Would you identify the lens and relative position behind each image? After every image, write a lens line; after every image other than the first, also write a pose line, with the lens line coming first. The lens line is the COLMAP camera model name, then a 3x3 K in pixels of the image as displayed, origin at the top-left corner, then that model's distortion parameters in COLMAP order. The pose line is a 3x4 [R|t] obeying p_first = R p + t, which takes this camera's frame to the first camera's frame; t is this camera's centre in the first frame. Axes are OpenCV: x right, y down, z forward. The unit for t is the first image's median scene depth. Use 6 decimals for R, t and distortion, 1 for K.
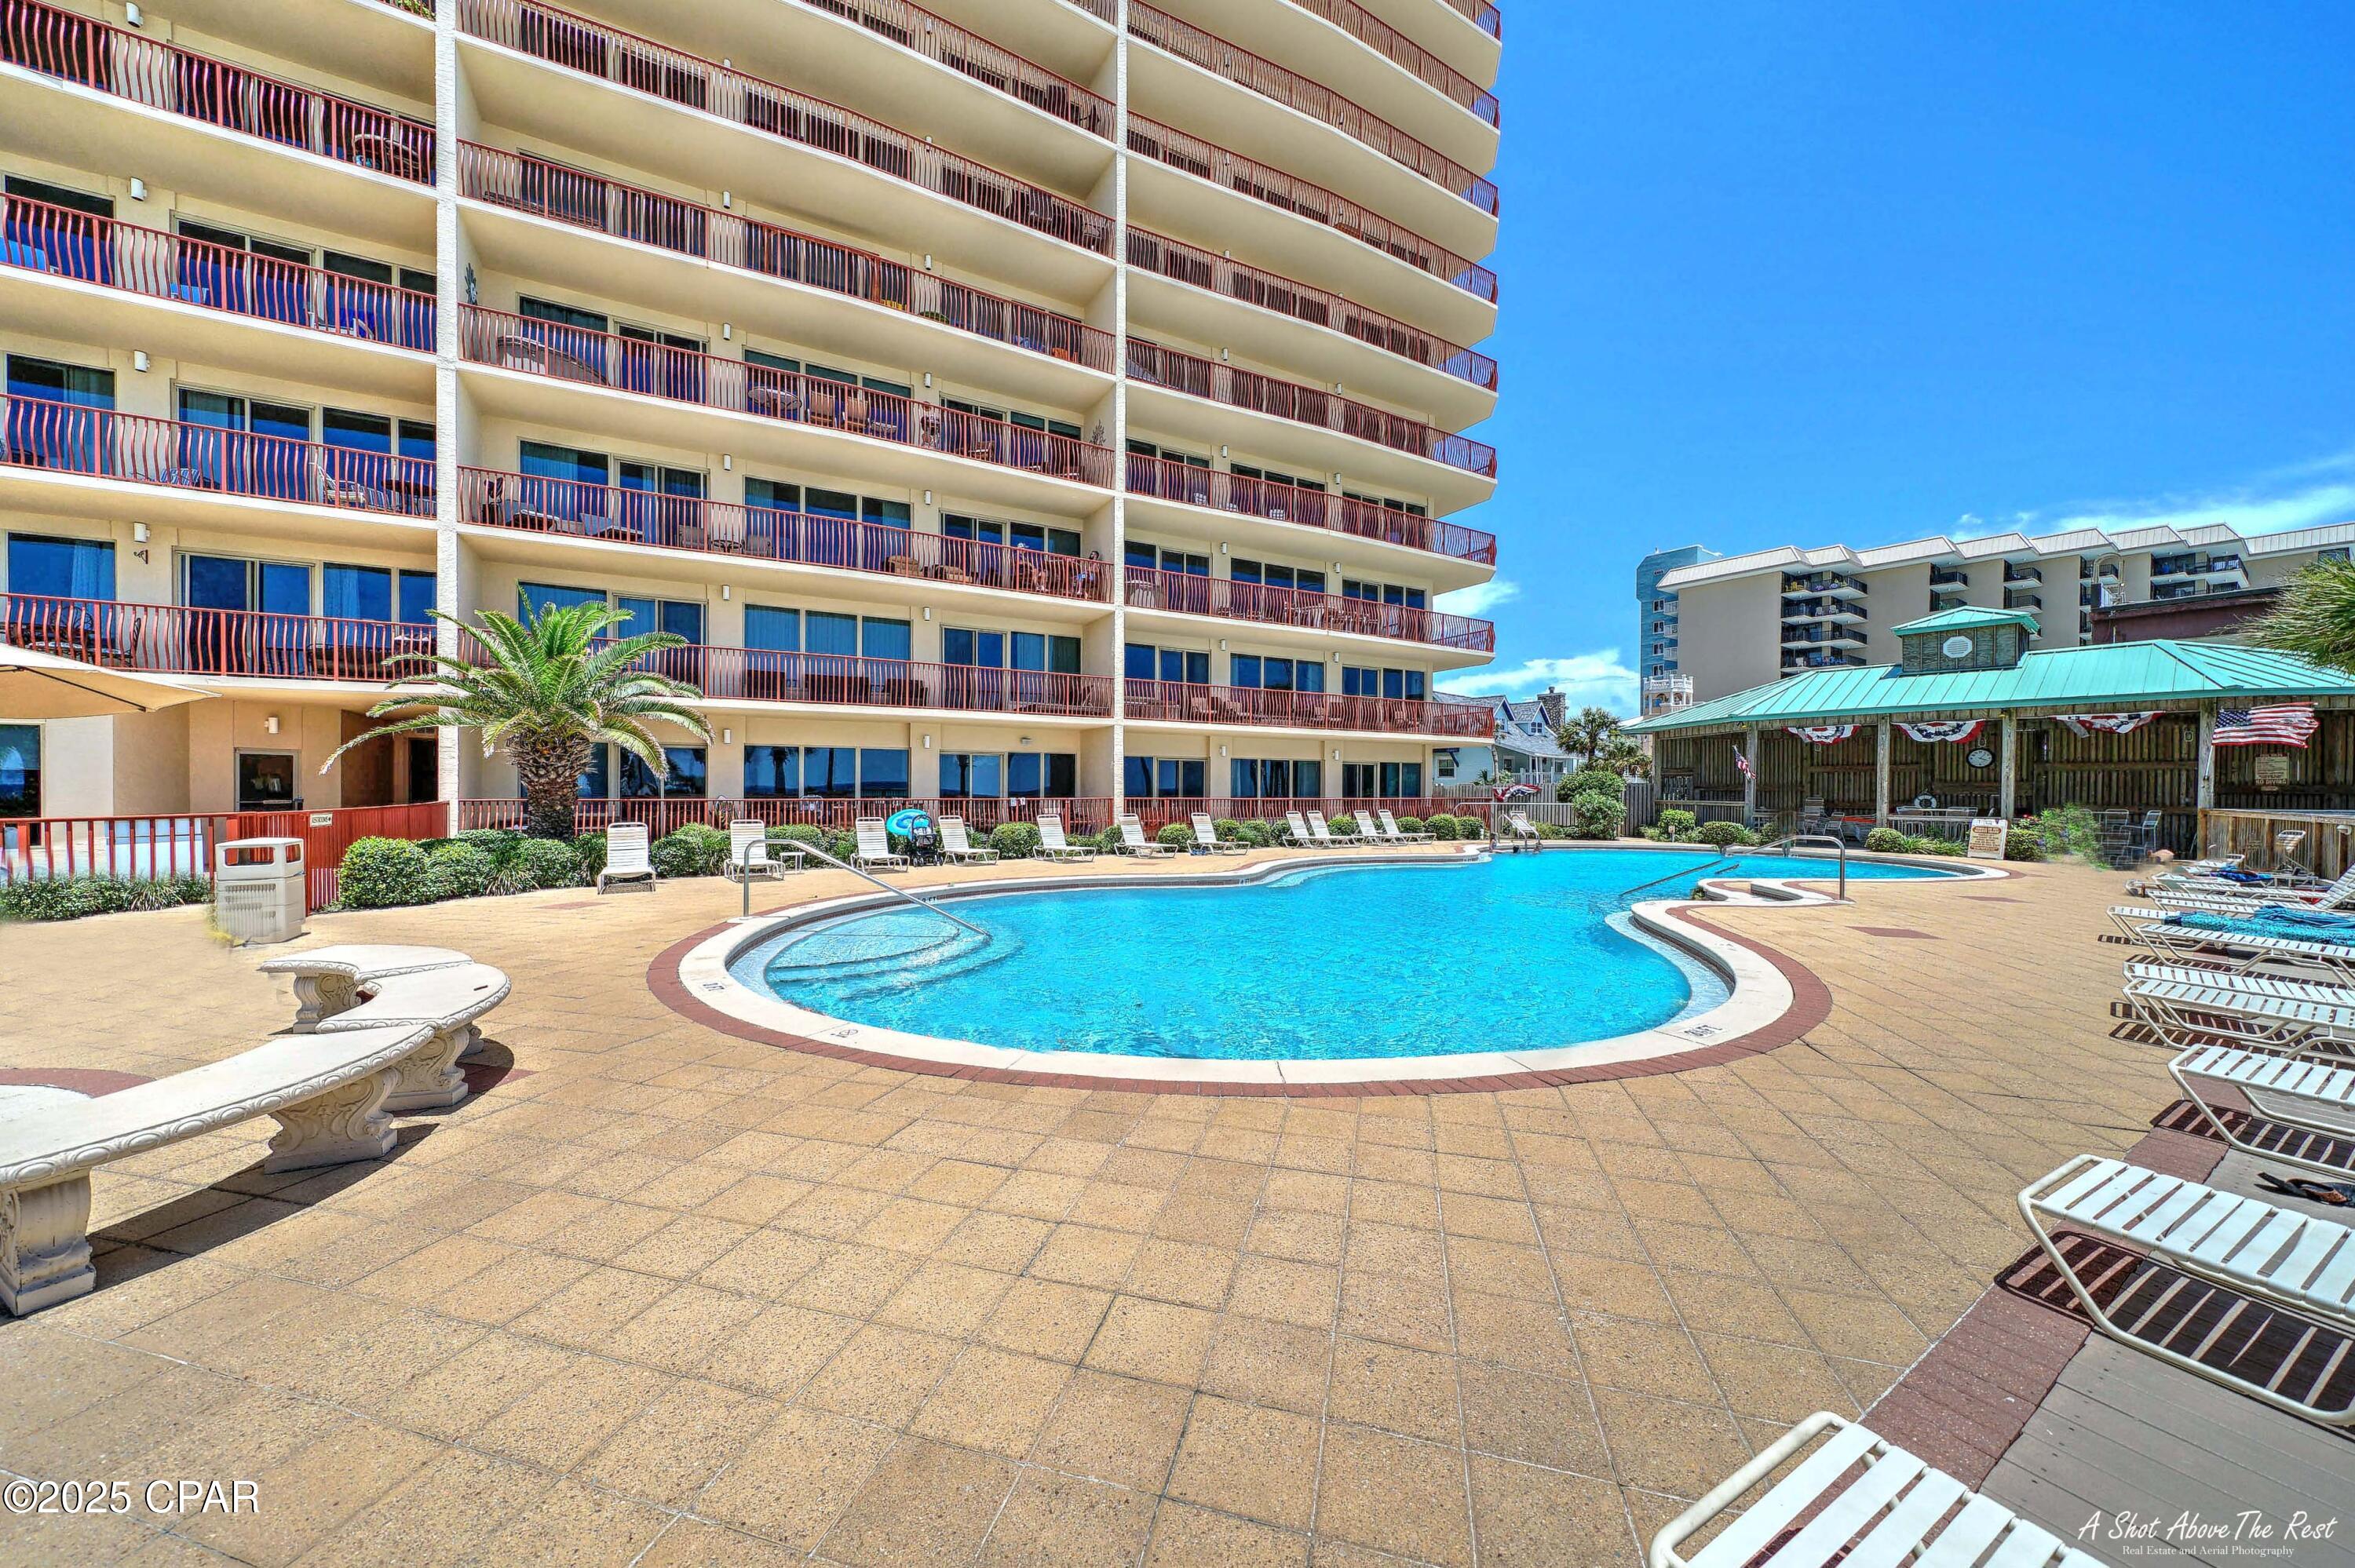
lens RADIAL K [[855.0, 0, 1163.5], [0, 855.0, 796.4], [0, 0, 1]] dist [-0.002345, -0.000574]
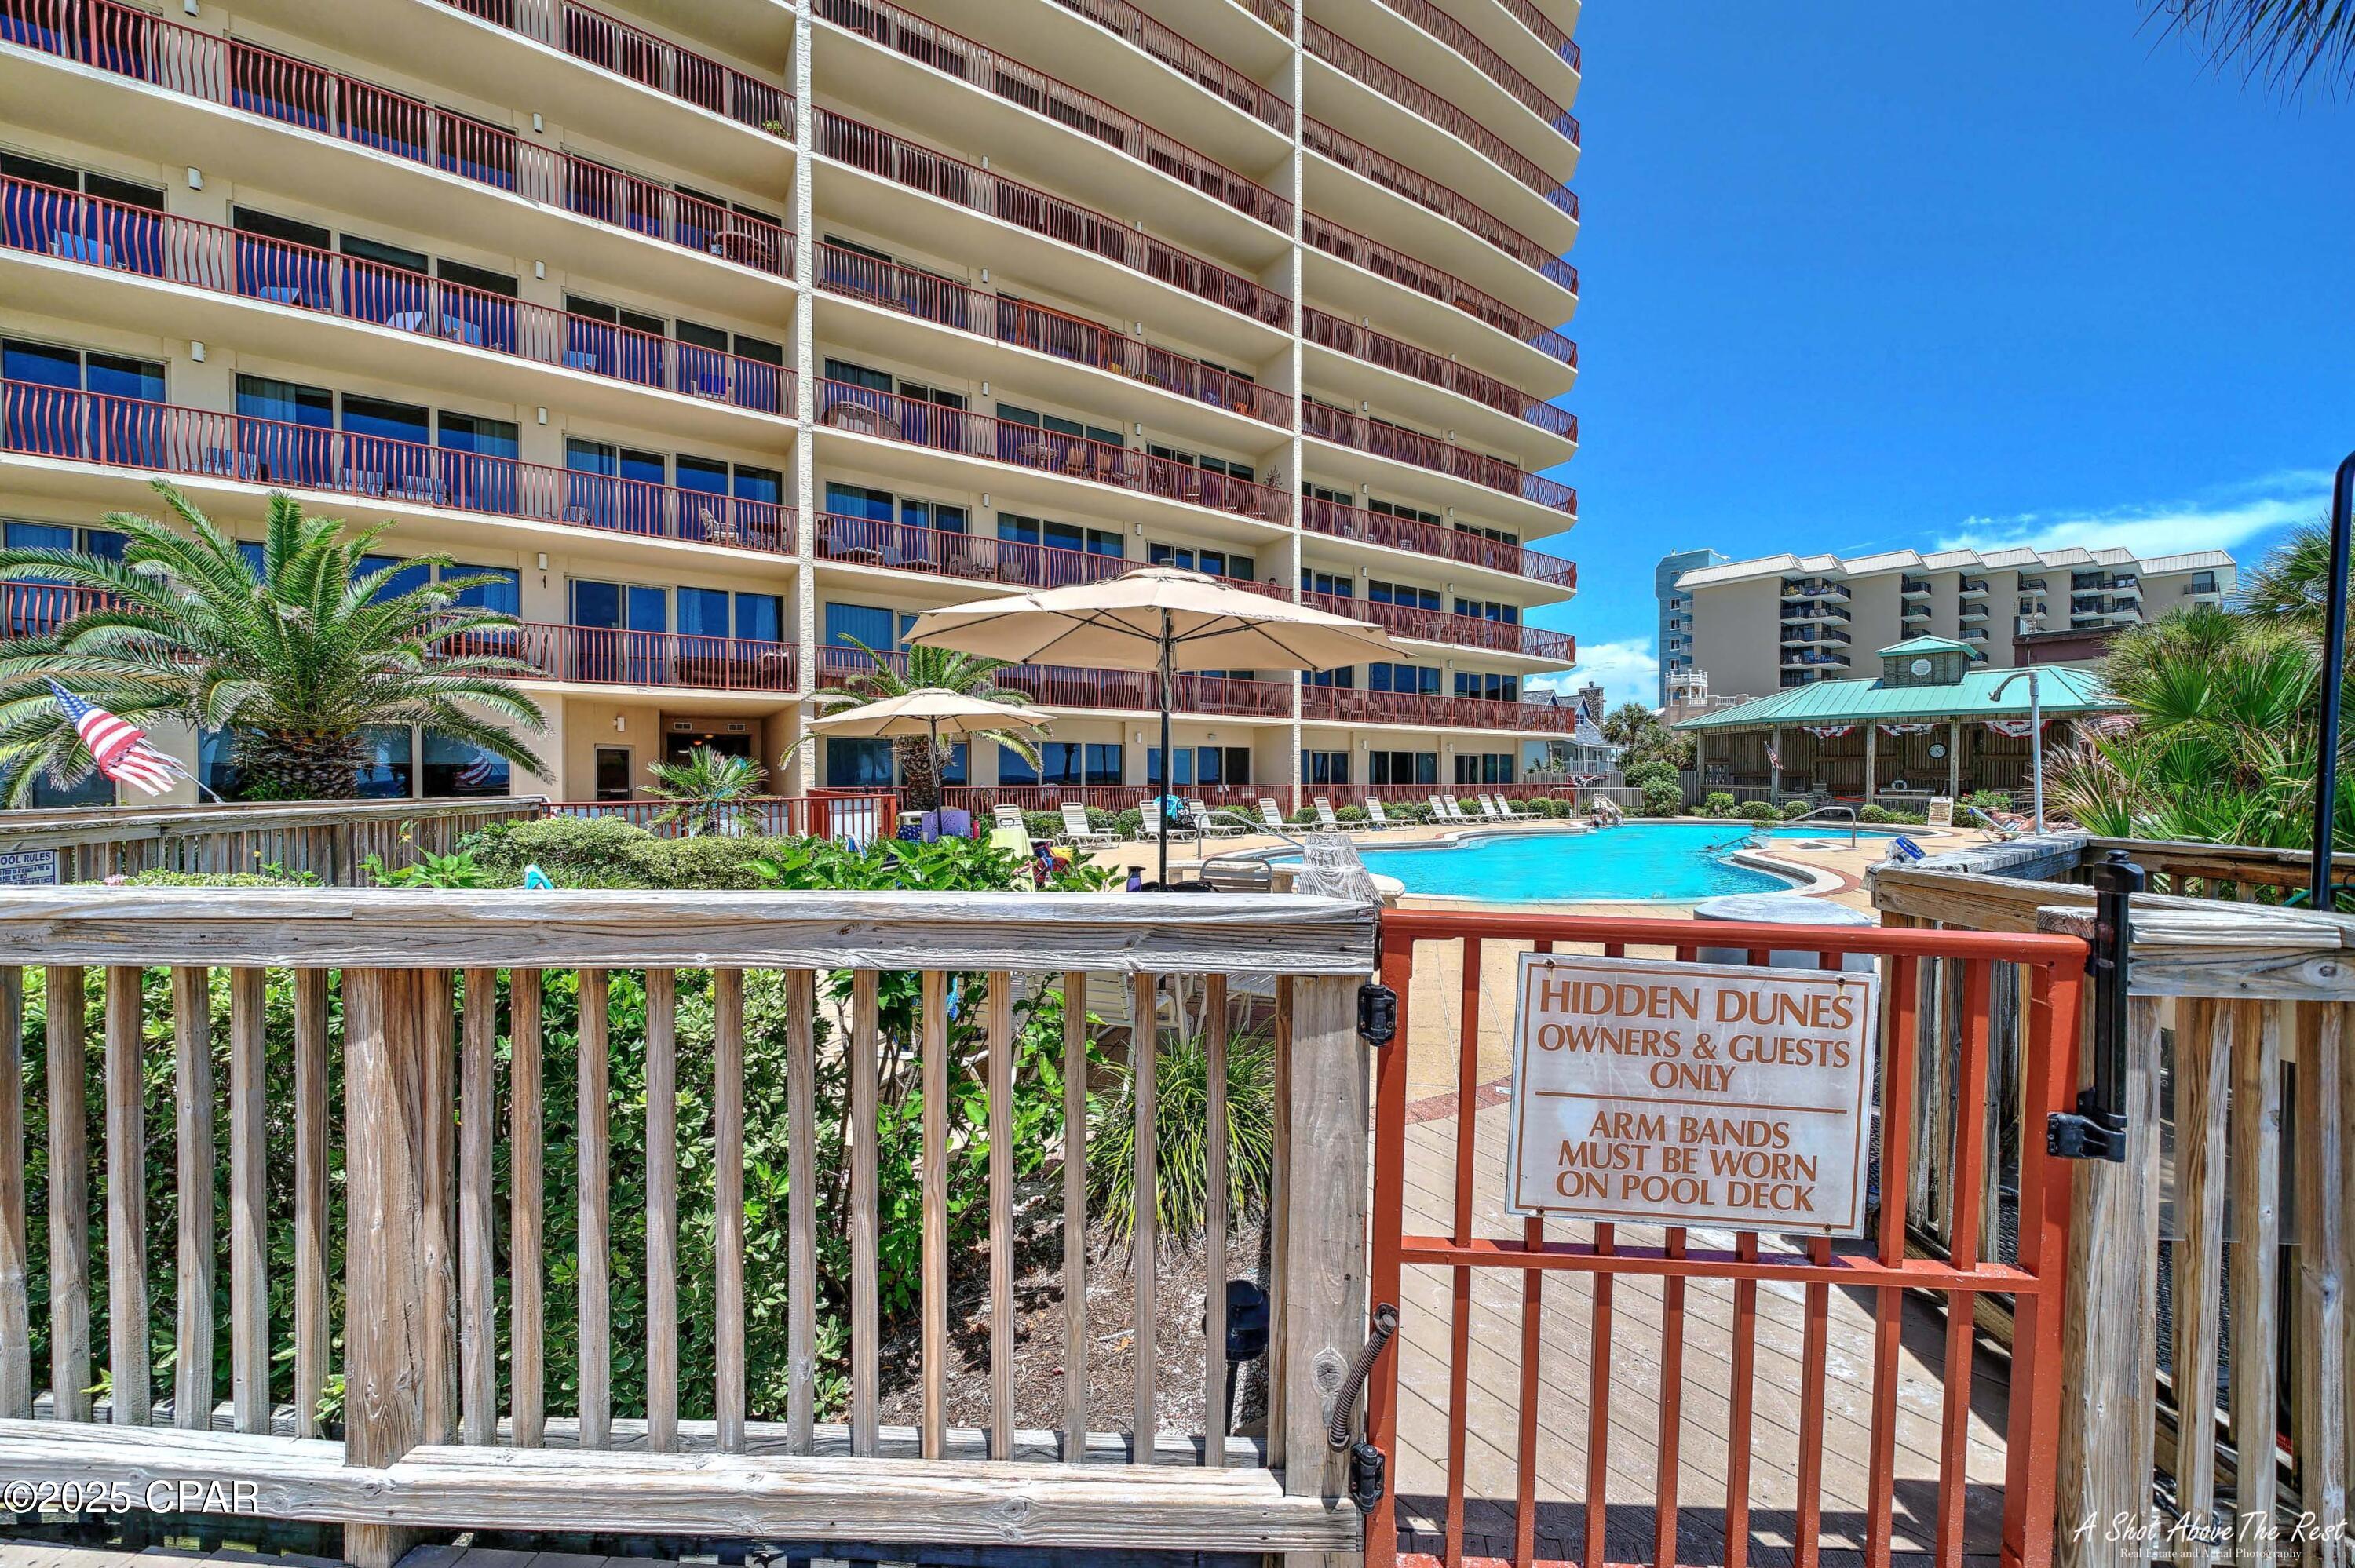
lens RADIAL K [[855.0, 0, 1168.8], [0, 855.0, 785.5], [0, 0, 1]] dist [-0.002345, -0.000574]
pose [[0.997806, -0.004155, 0.066071, -0.271800], [0.003977, 0.999988, 0.002825, -0.000626], [-0.066082, -0.002556, 0.997811, -0.156866]]
